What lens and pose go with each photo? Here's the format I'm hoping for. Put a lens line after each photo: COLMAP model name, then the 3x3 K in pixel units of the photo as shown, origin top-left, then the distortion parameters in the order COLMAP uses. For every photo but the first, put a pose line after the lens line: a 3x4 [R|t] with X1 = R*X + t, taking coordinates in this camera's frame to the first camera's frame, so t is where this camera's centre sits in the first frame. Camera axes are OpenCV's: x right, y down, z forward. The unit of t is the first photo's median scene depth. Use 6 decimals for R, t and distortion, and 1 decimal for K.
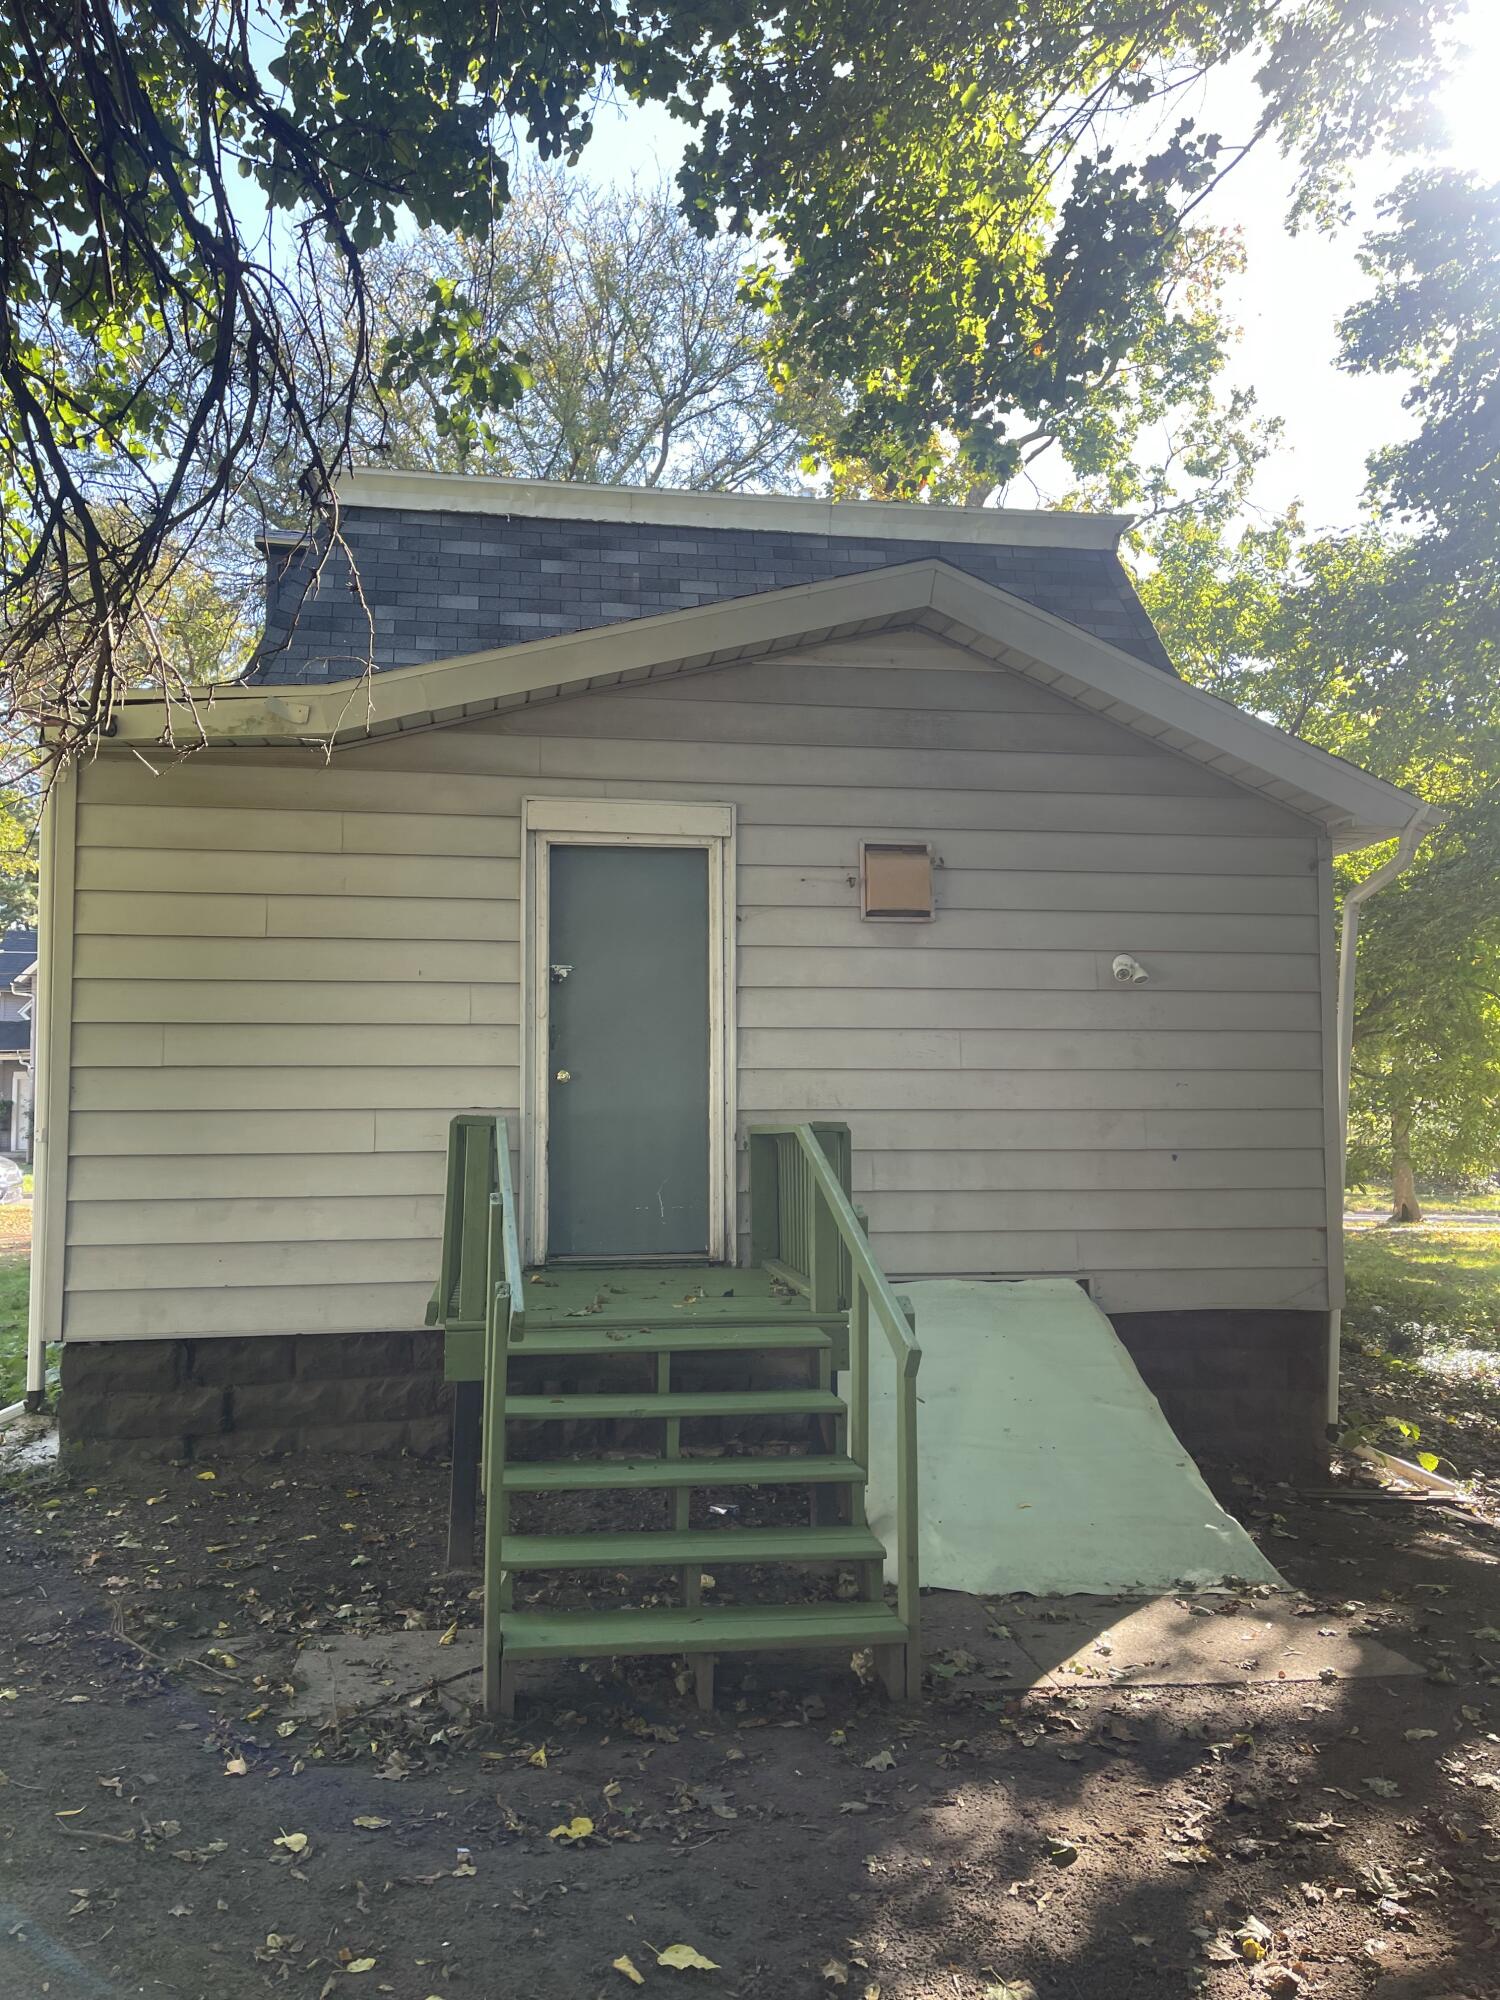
lens RADIAL K [[1483.1, 0, 741.2], [0, 1483.1, 1008.8], [0, 0, 1]] dist [0.065722, -0.089063]
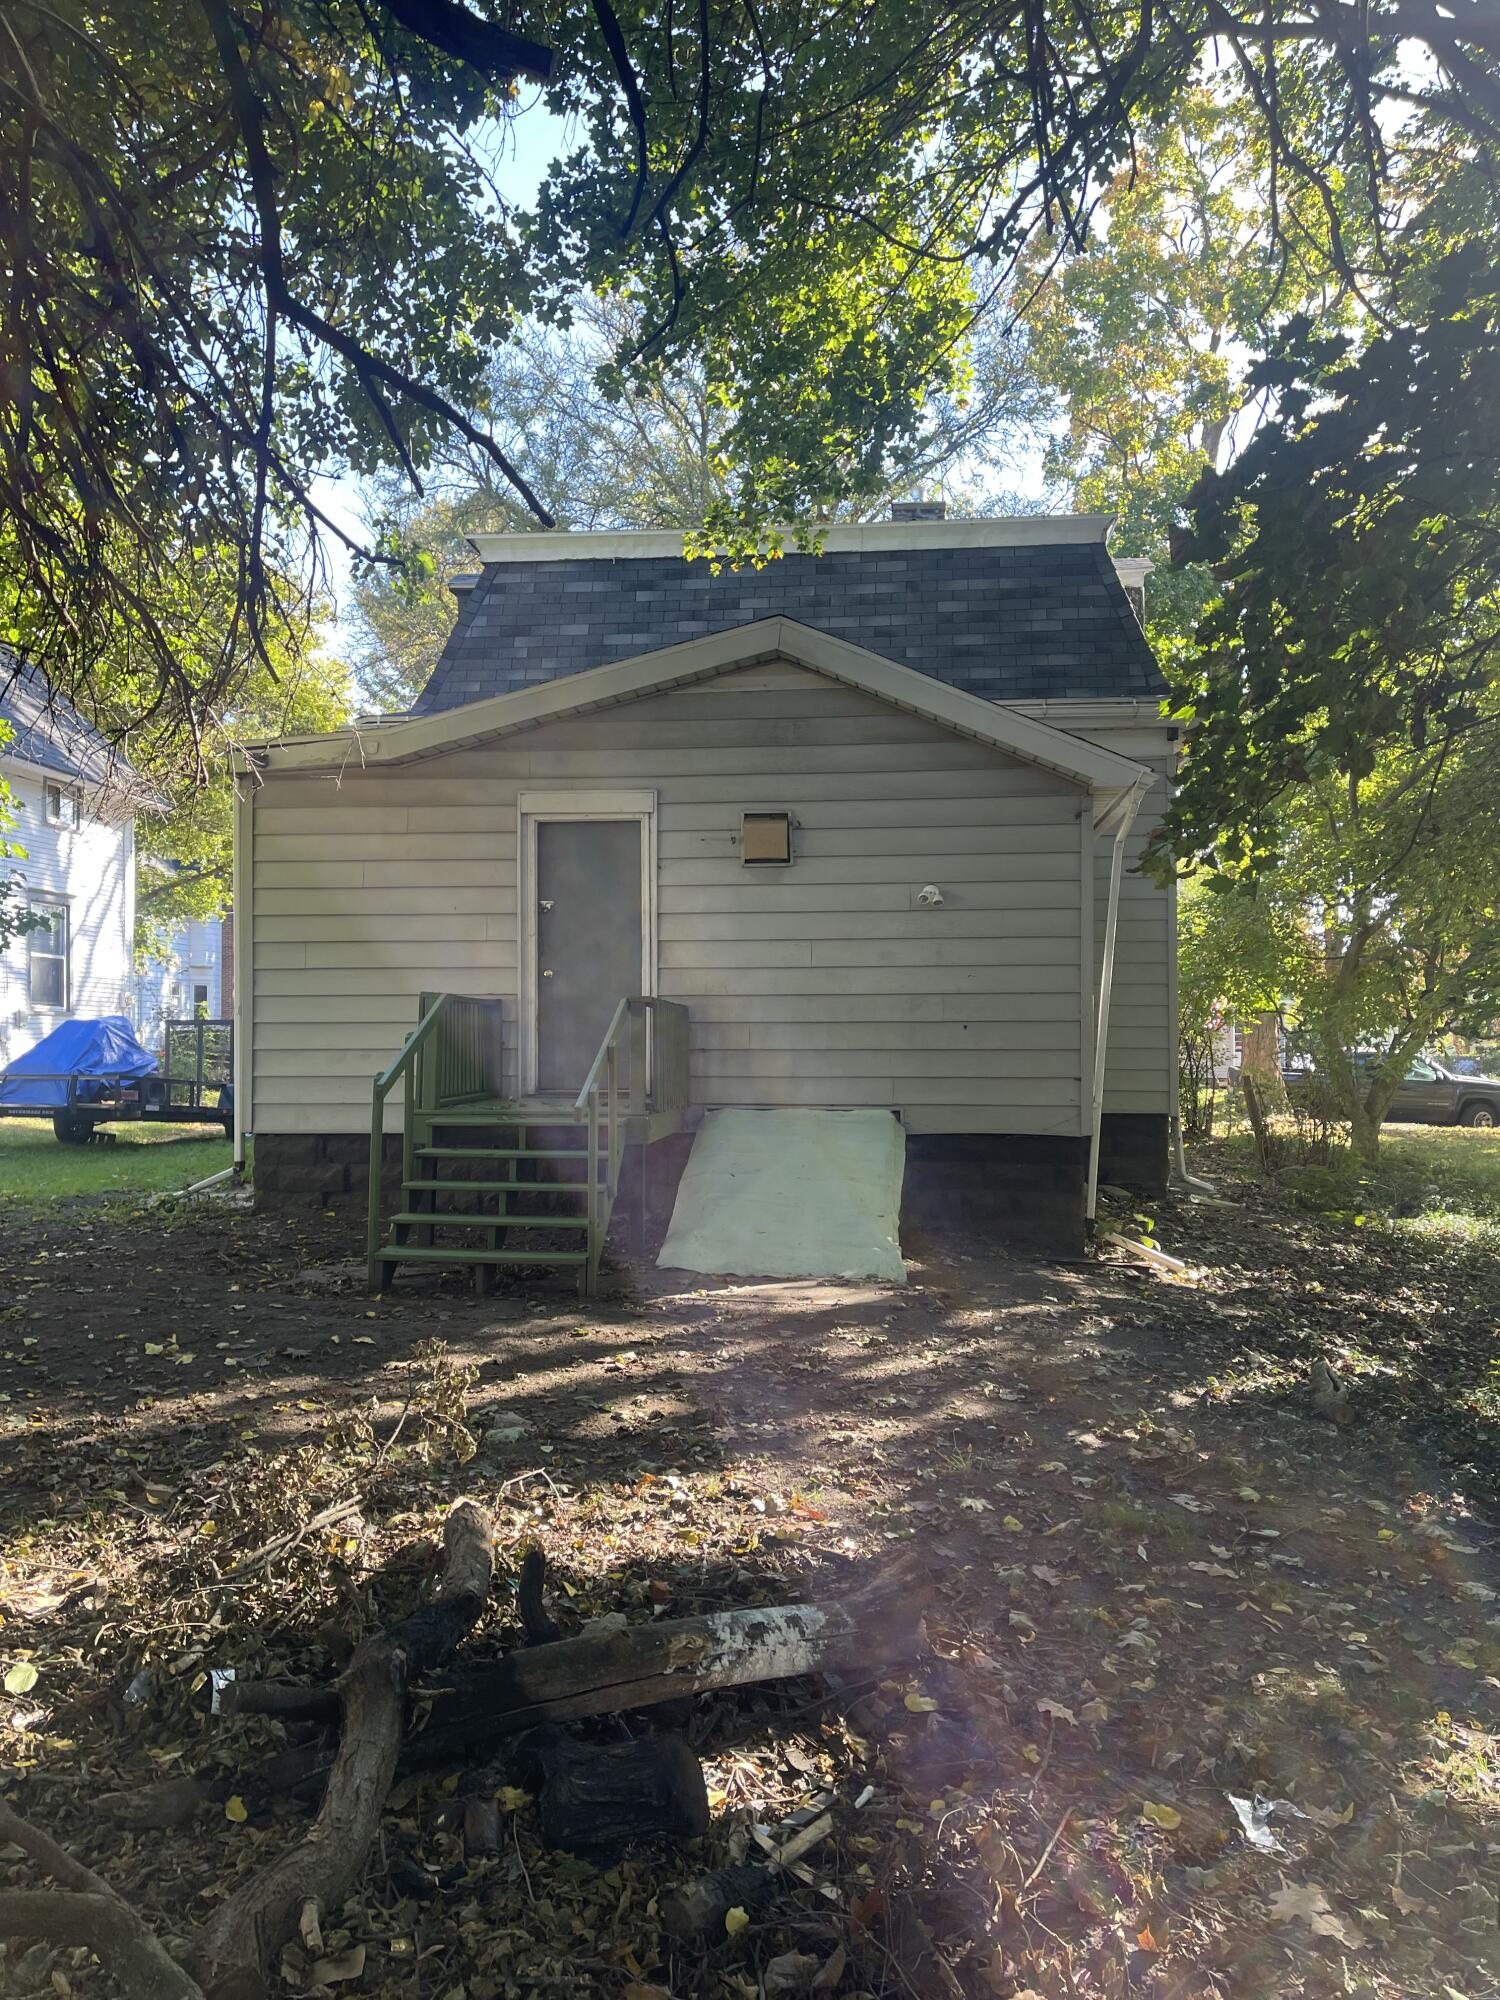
lens RADIAL K [[1483.1, 0, 741.2], [0, 1483.1, 1008.8], [0, 0, 1]] dist [0.065722, -0.089063]
pose [[0.969326, -0.003767, -0.245751, 0.442450], [0.015514, 0.998826, 0.045884, 0.014216], [0.245290, -0.048290, 0.968246, -0.431903]]
